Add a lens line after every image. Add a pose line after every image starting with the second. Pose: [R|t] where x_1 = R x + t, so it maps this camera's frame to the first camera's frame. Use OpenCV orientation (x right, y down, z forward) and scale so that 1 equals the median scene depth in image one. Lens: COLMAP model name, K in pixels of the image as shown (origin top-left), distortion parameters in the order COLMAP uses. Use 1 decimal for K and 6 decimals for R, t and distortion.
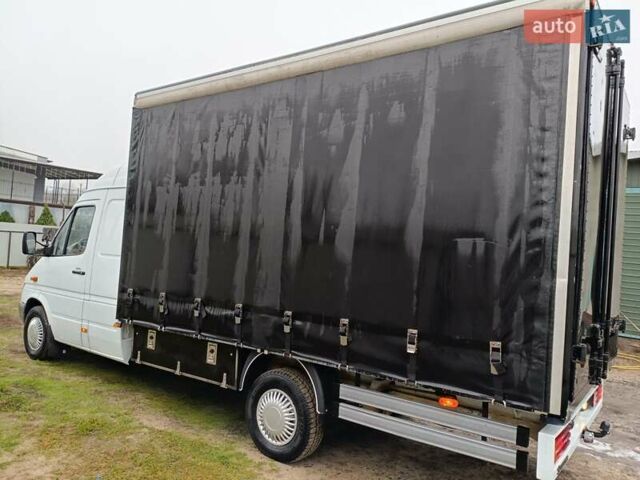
lens RADIAL K [[492.2, 0, 320.0], [0, 492.2, 240.0], [0, 0, 1]] dist [0.000857, -0.004355]
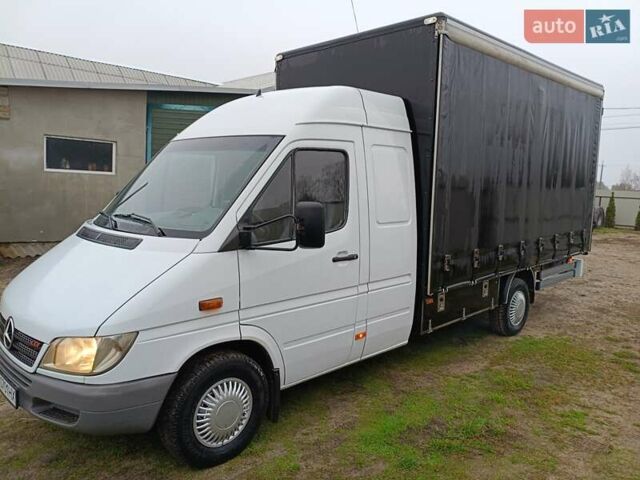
lens RADIAL K [[497.3, 0, 320.0], [0, 497.3, 240.0], [0, 0, 1]] dist [0.085468, -0.153960]
pose [[0.154459, -0.180928, 0.971292, -1.360281], [-0.043294, 0.980906, 0.189604, -0.094254], [-0.987050, -0.071338, 0.143677, 1.148012]]
